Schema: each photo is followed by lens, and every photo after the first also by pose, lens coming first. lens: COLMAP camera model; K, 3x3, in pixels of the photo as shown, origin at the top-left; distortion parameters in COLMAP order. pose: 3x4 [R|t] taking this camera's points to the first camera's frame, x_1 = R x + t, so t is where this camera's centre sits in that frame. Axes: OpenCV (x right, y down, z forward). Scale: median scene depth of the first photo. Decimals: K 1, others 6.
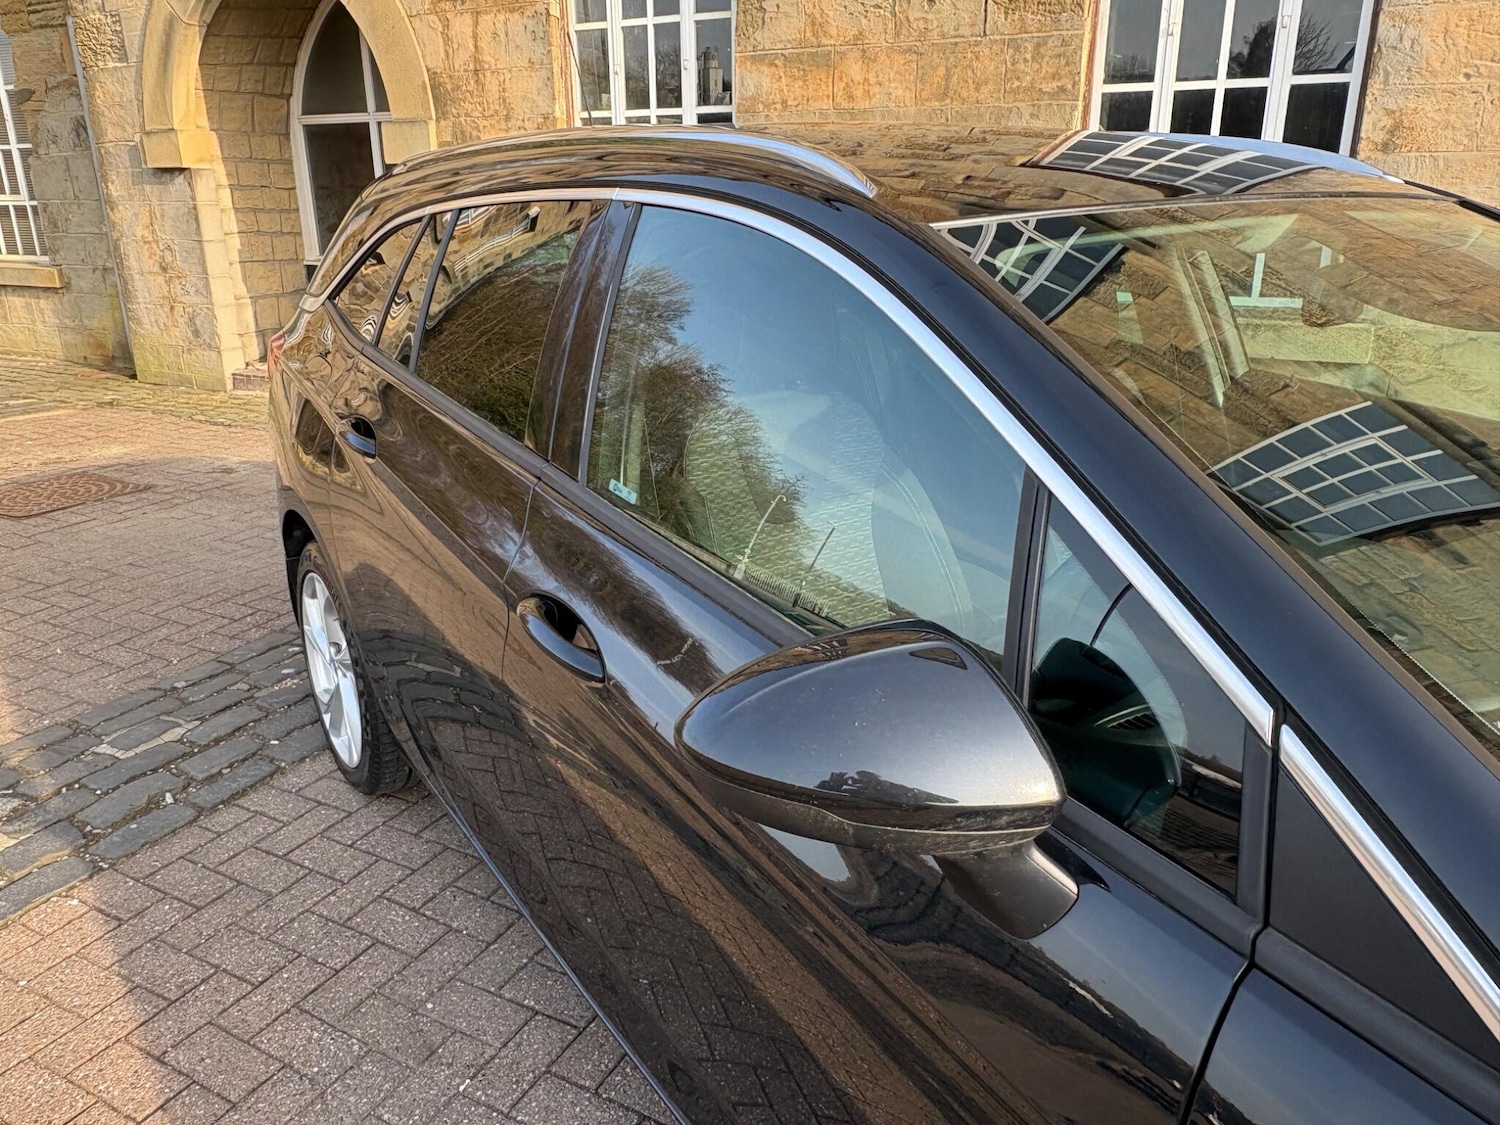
lens RADIAL K [[1092.8, 0, 749.7], [0, 1092.8, 572.0], [0, 0, 1]] dist [-0.000992, 0.000576]
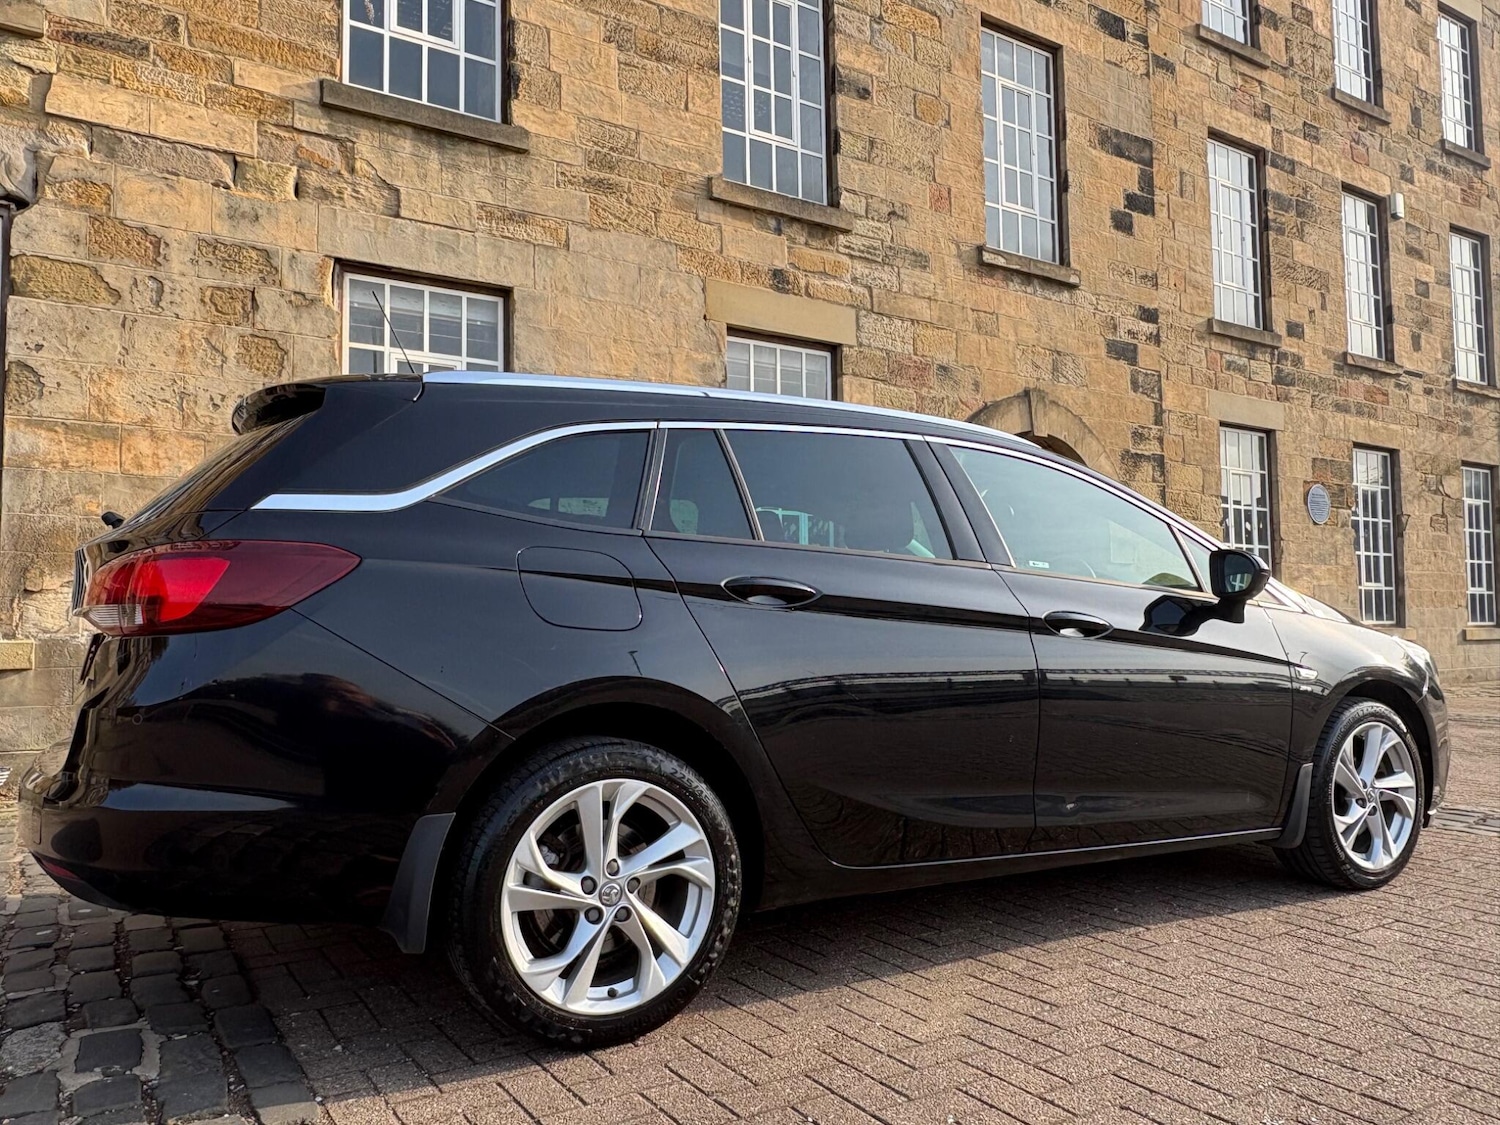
lens RADIAL K [[1091.6, 0, 743.9], [0, 1091.6, 566.9], [0, 0, 1]] dist [-0.001813, 0.003676]
pose [[0.488069, 0.053474, 0.871166, -0.532766], [0.294848, 0.929342, -0.222233, 0.102300], [-0.821495, 0.365326, 0.437816, -0.002138]]
